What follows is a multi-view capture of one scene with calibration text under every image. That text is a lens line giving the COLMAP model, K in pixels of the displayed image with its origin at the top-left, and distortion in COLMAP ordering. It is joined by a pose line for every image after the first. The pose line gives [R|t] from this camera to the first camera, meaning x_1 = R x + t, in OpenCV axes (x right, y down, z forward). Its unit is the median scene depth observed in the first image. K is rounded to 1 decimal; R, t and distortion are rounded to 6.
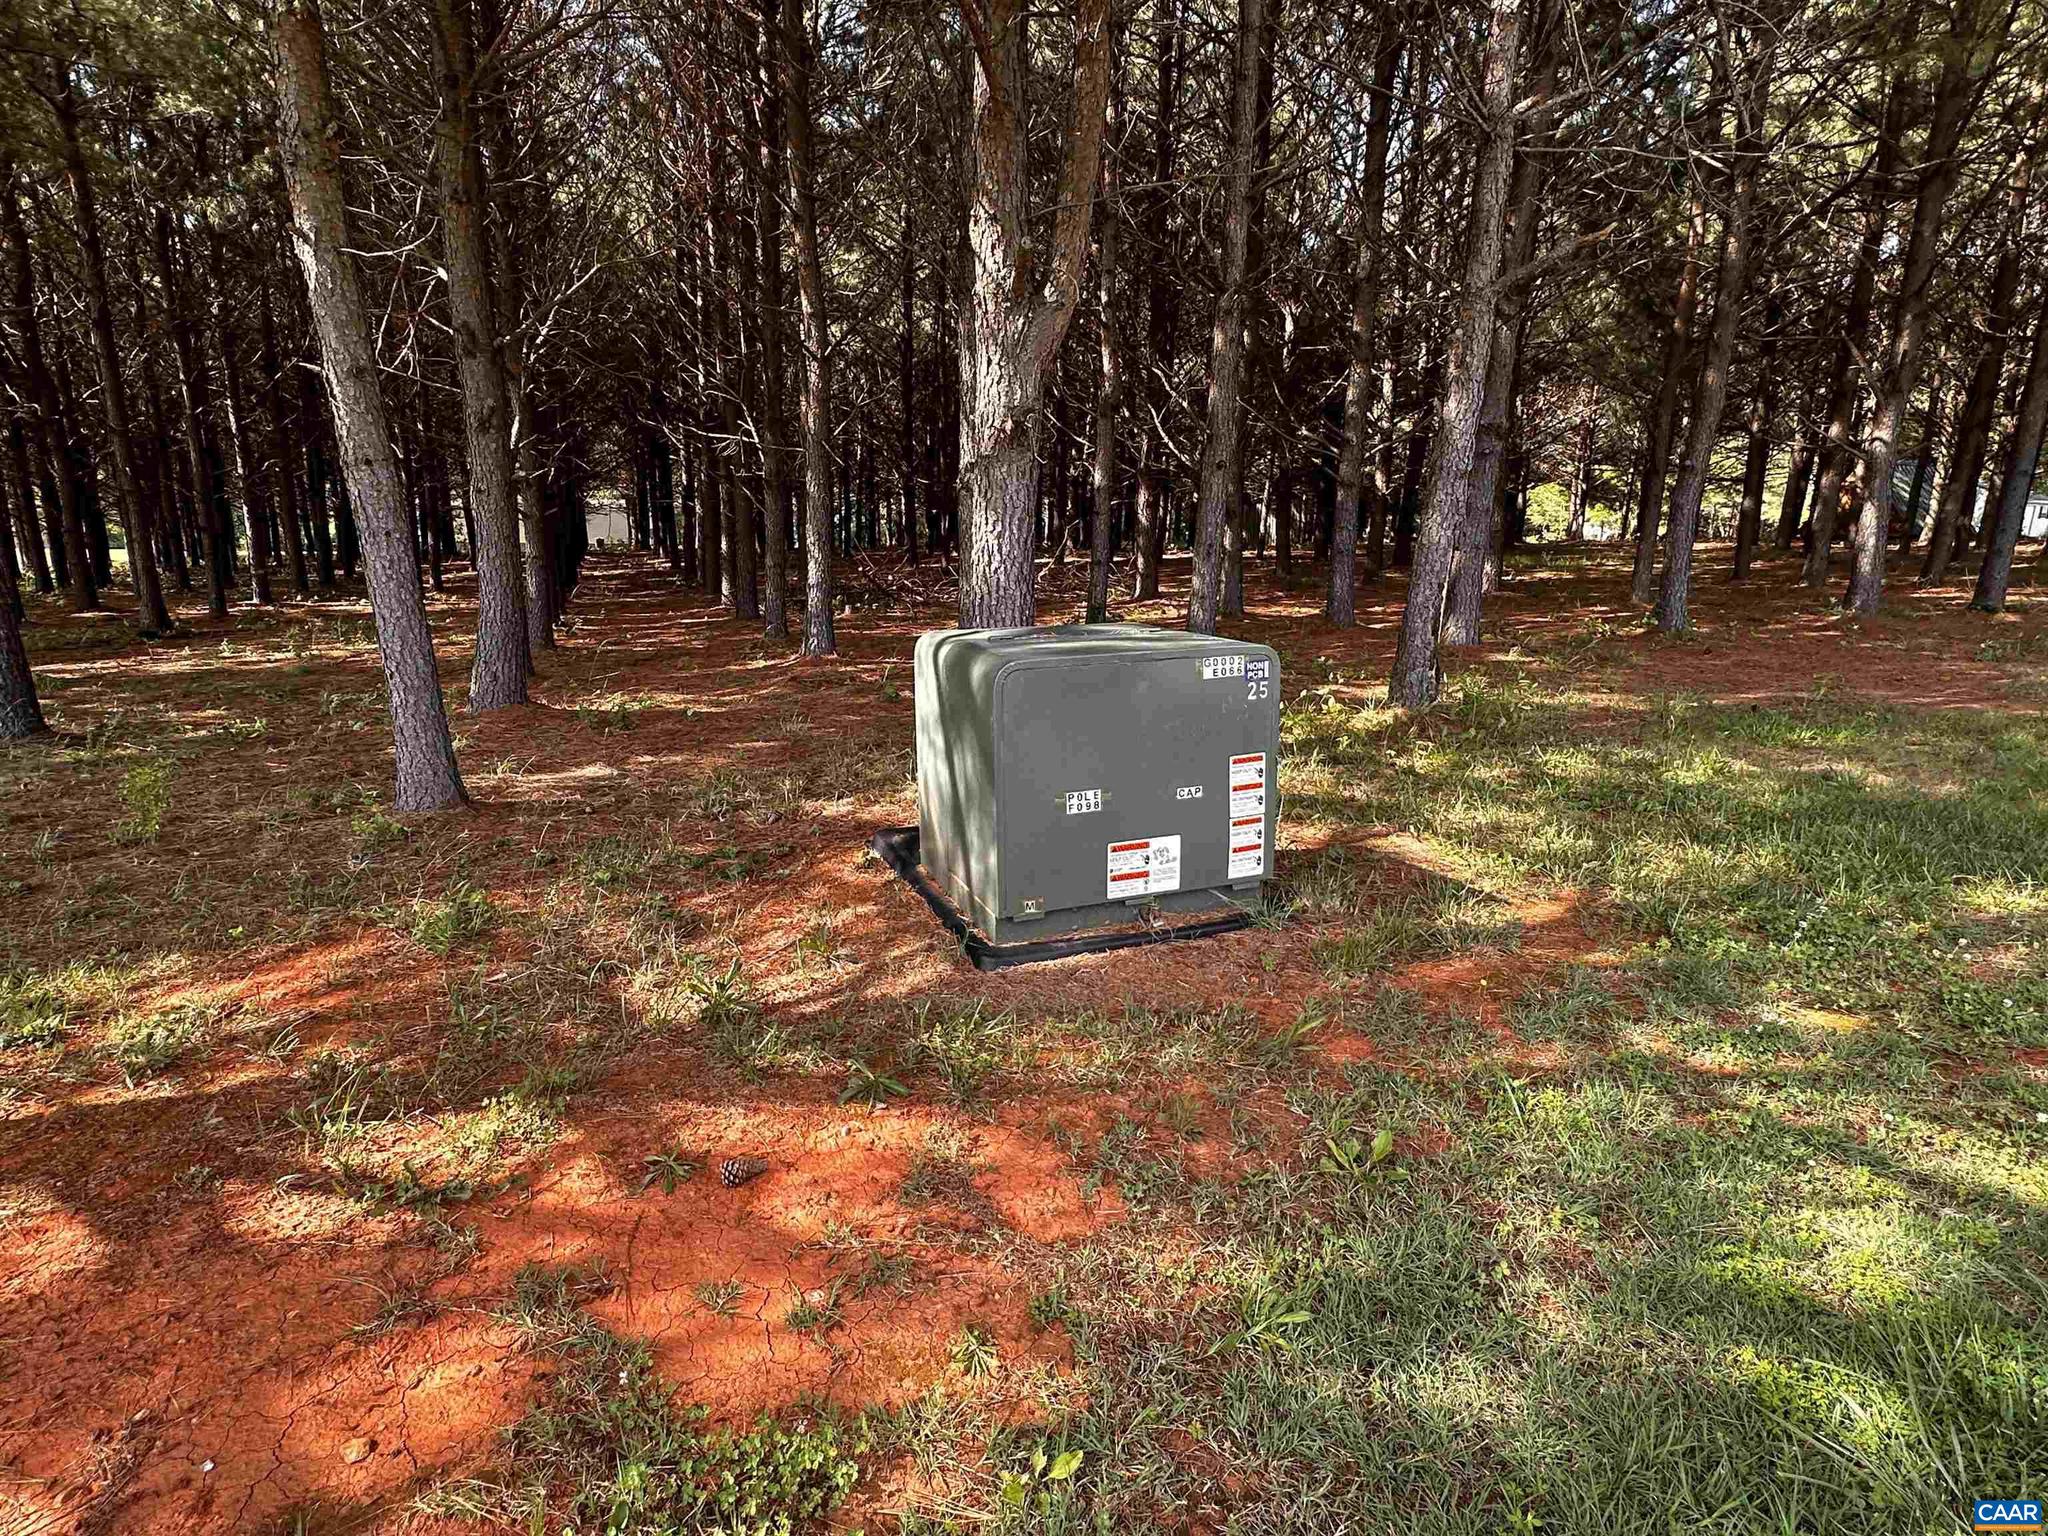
lens RADIAL K [[1094.9, 0, 1026.3], [0, 1094.9, 766.8], [0, 0, 1]] dist [0.002347, -0.000767]
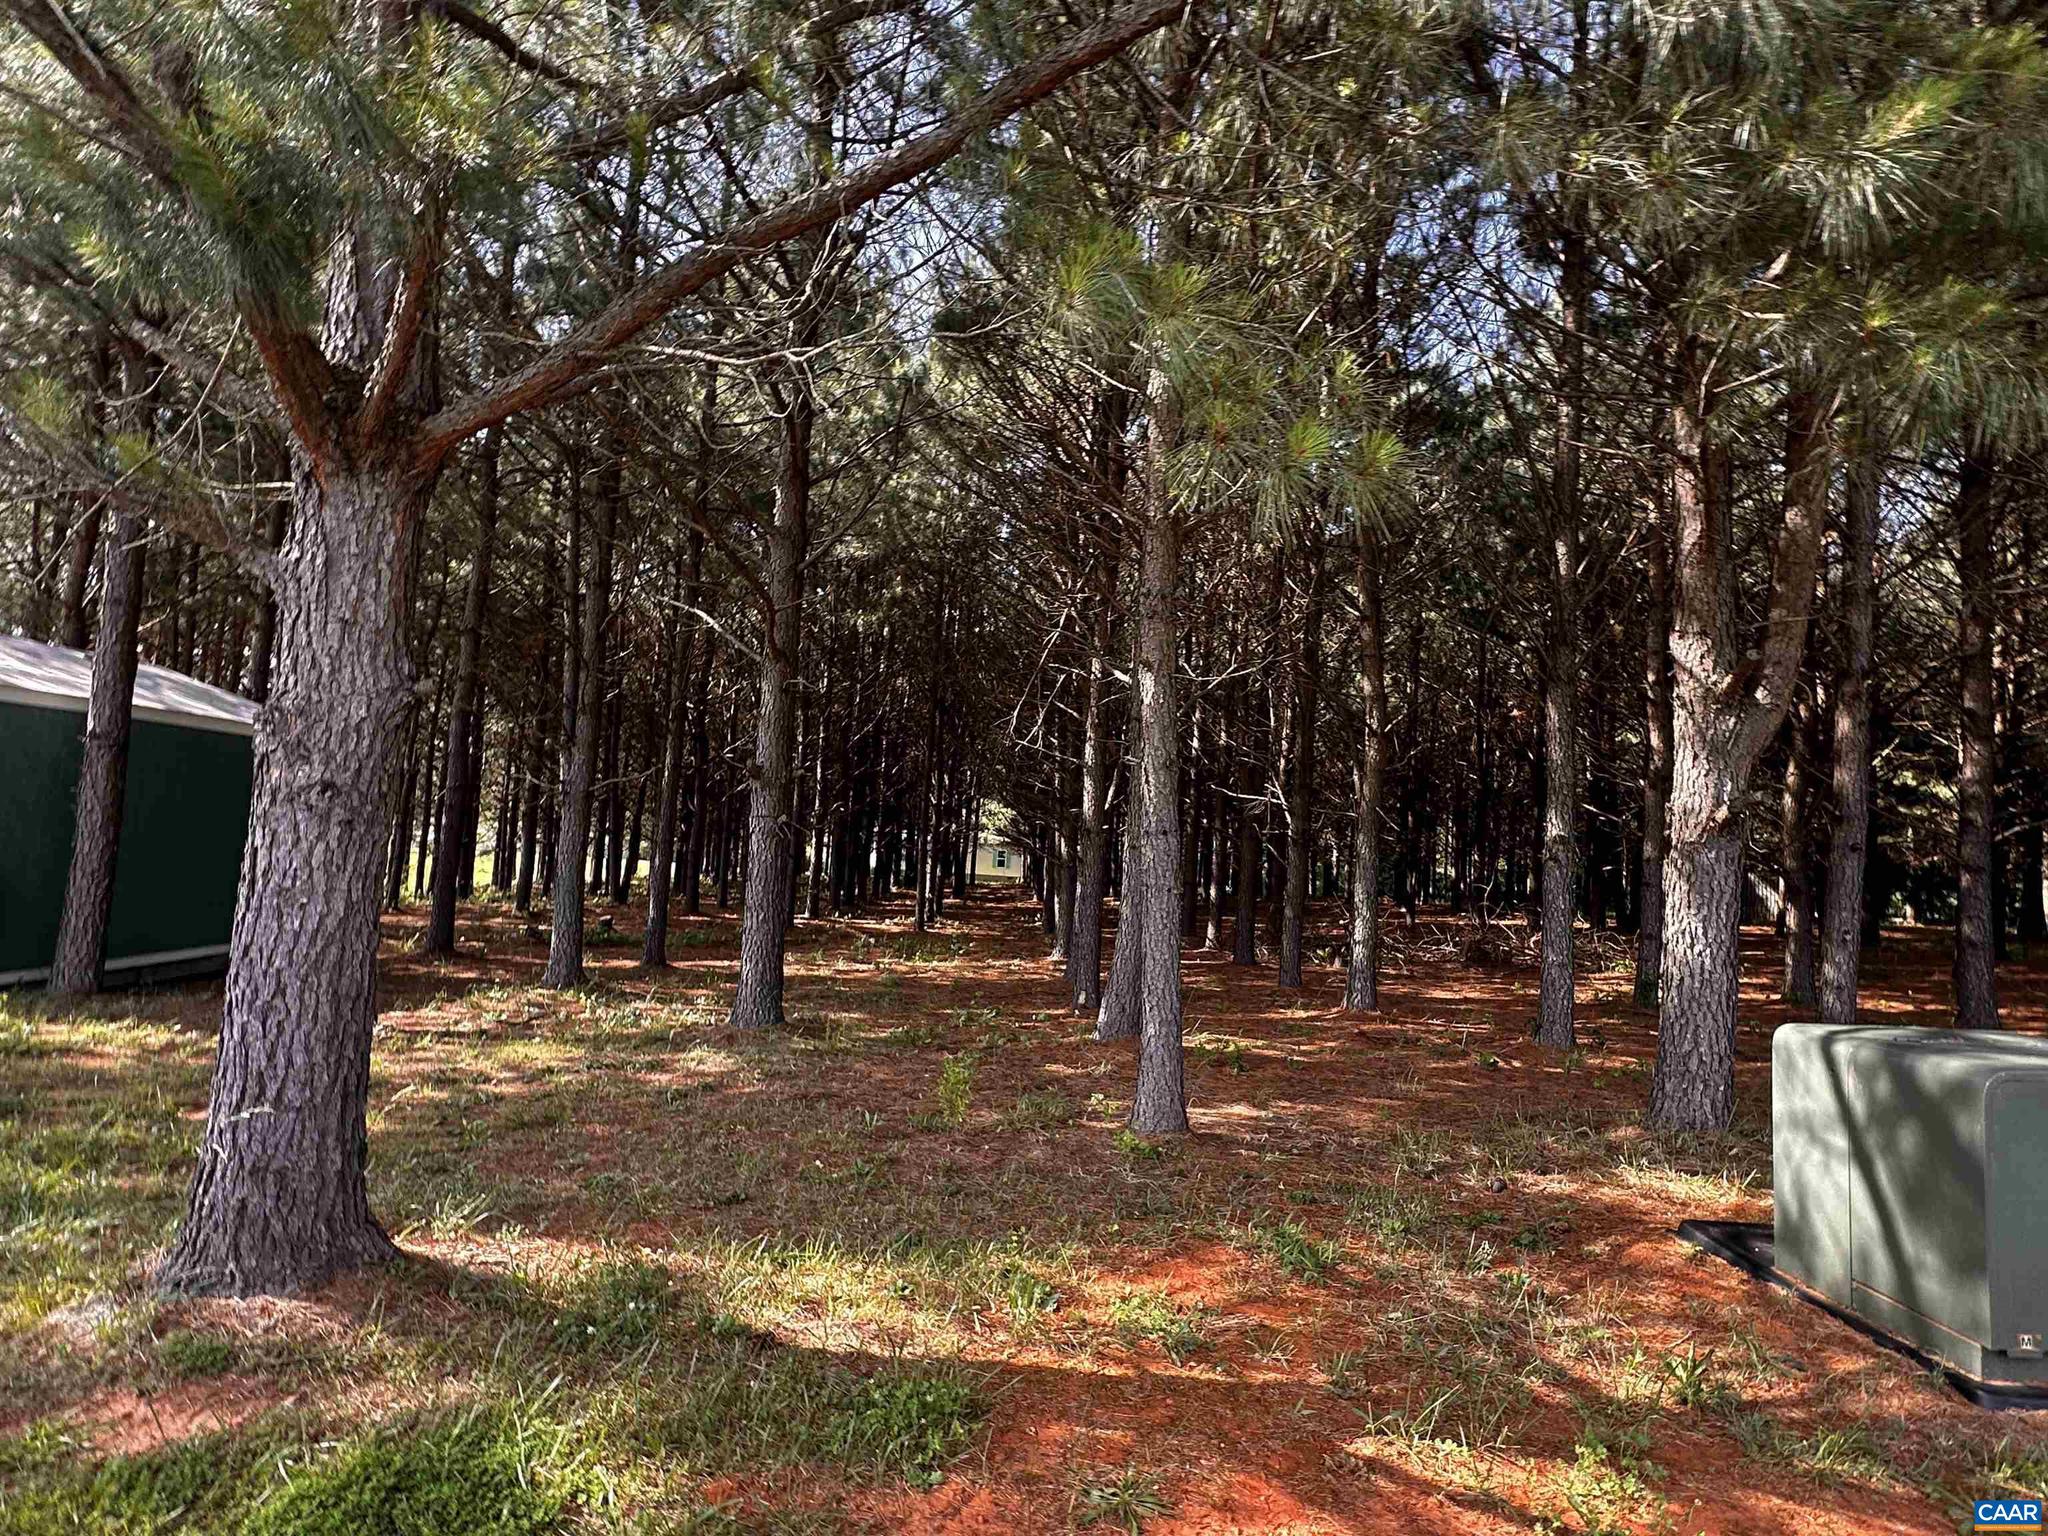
lens RADIAL K [[1094.9, 0, 1026.3], [0, 1094.9, 766.8], [0, 0, 1]] dist [0.002347, -0.000767]
pose [[0.939715, 0.016011, -0.341585, -0.278787], [-0.119460, 0.951339, -0.284047, 0.016491], [0.320415, 0.307729, 0.895900, -0.148808]]
